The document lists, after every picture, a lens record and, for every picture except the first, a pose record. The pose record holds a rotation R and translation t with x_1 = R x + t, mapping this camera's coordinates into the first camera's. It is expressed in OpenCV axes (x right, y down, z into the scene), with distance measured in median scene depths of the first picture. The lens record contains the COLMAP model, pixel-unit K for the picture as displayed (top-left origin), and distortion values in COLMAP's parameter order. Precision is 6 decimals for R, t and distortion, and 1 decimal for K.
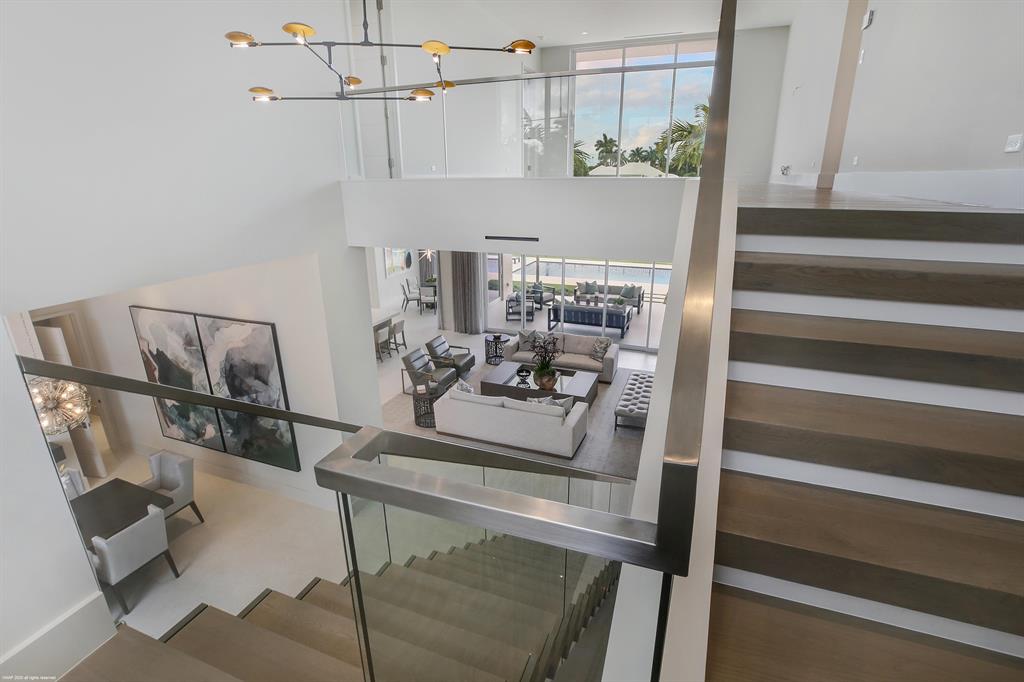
lens RADIAL K [[491.1, 0, 509.0], [0, 491.1, 336.1], [0, 0, 1]] dist [-0.028603, 0.000013]
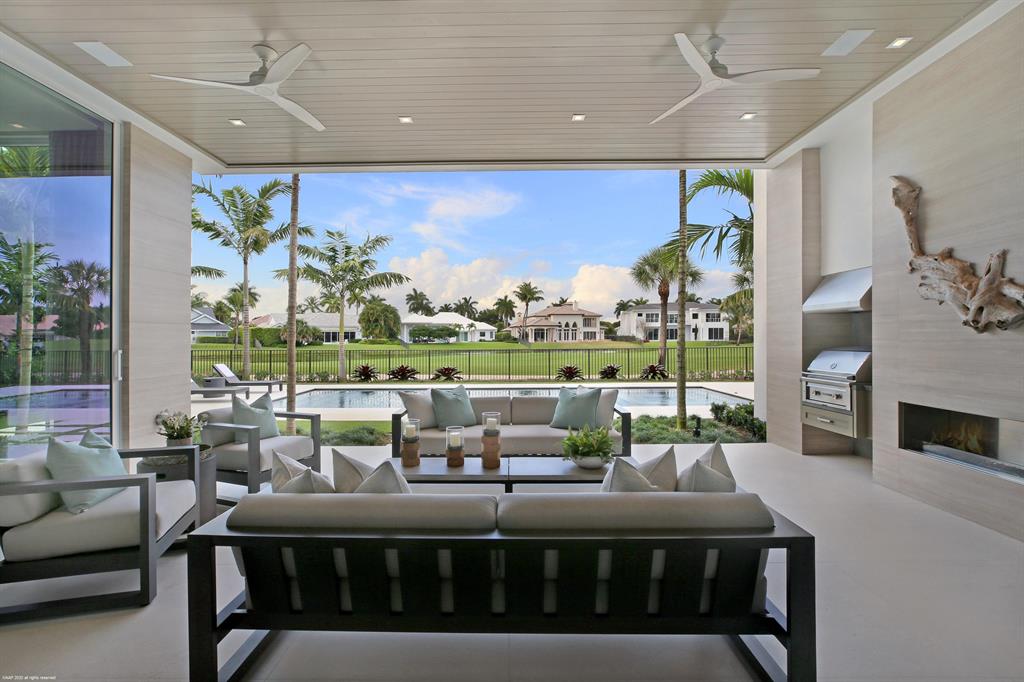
lens RADIAL K [[475.5, 0, 504.7], [0, 475.5, 348.0], [0, 0, 1]] dist [-0.024686, -0.000304]
pose [[0.931467, -0.003546, 0.363809, 0.099085], [0.110807, 0.955213, -0.274391, -0.054484], [-0.346542, 0.295898, 0.890142, 0.760704]]
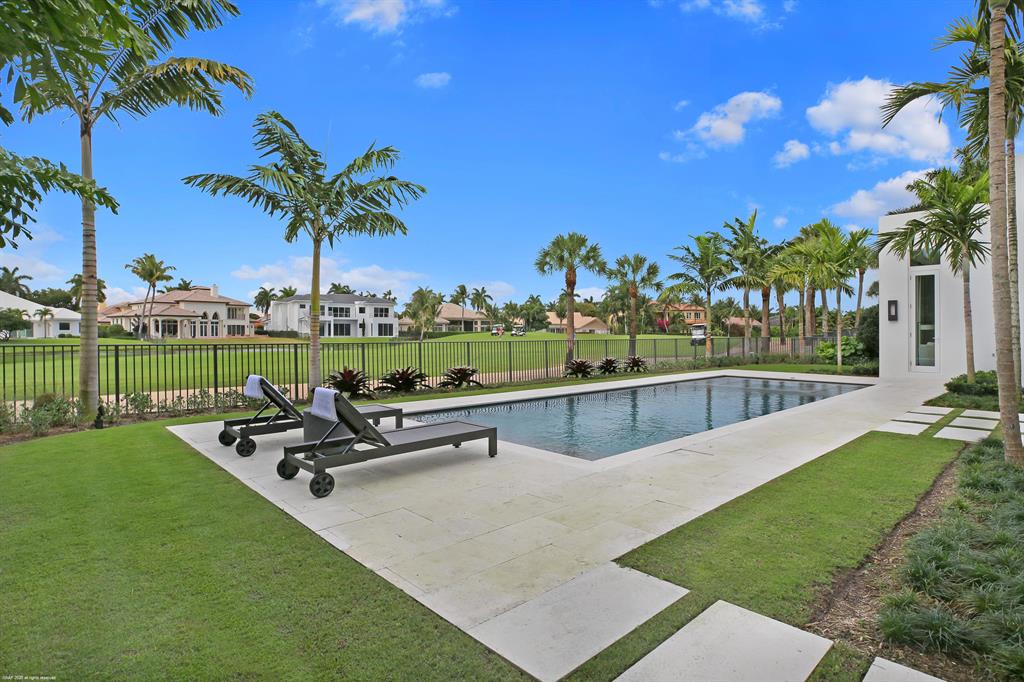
lens RADIAL K [[529.1, 0, 512.0], [0, 529.1, 341.0], [0, 0, 1]] dist [-0.024091, 0.000088]
pose [[0.427538, -0.001670, 0.903996, -0.237183], [0.277441, 0.951981, -0.129455, -0.190415], [-0.860371, 0.306152, 0.407472, 1.218908]]
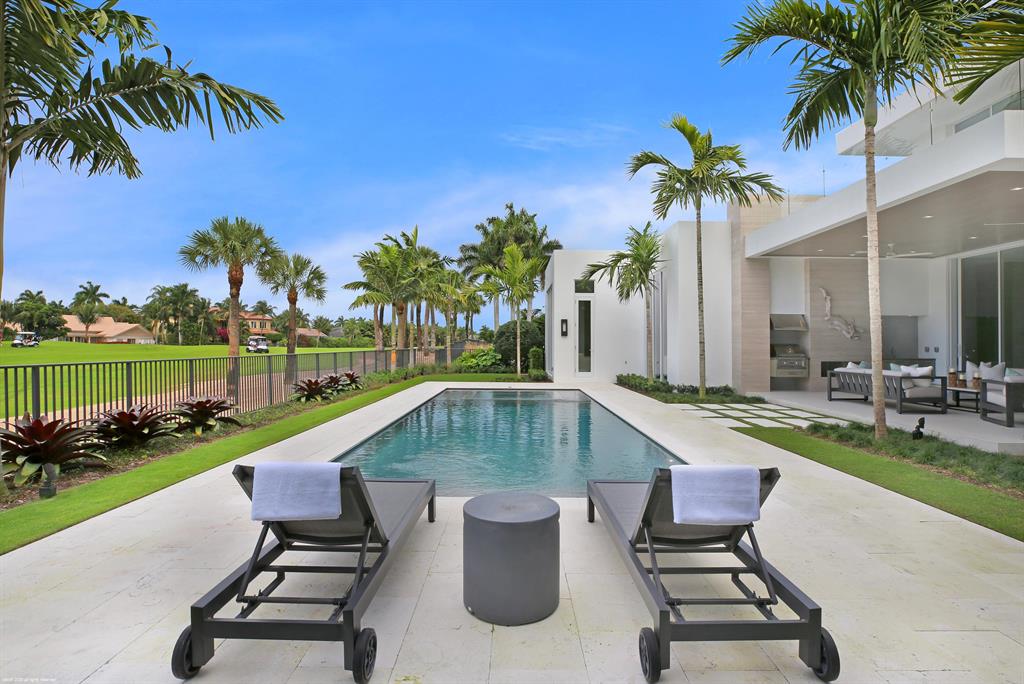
lens RADIAL K [[529.1, 0, 512.0], [0, 529.1, 342.0], [0, 0, 1]] dist [-0.024091, 0.000088]
pose [[-0.363365, 0.015189, 0.931523, -0.162461], [0.290569, 0.951840, 0.097824, -0.267114], [-0.885176, 0.306217, -0.350278, 1.444220]]
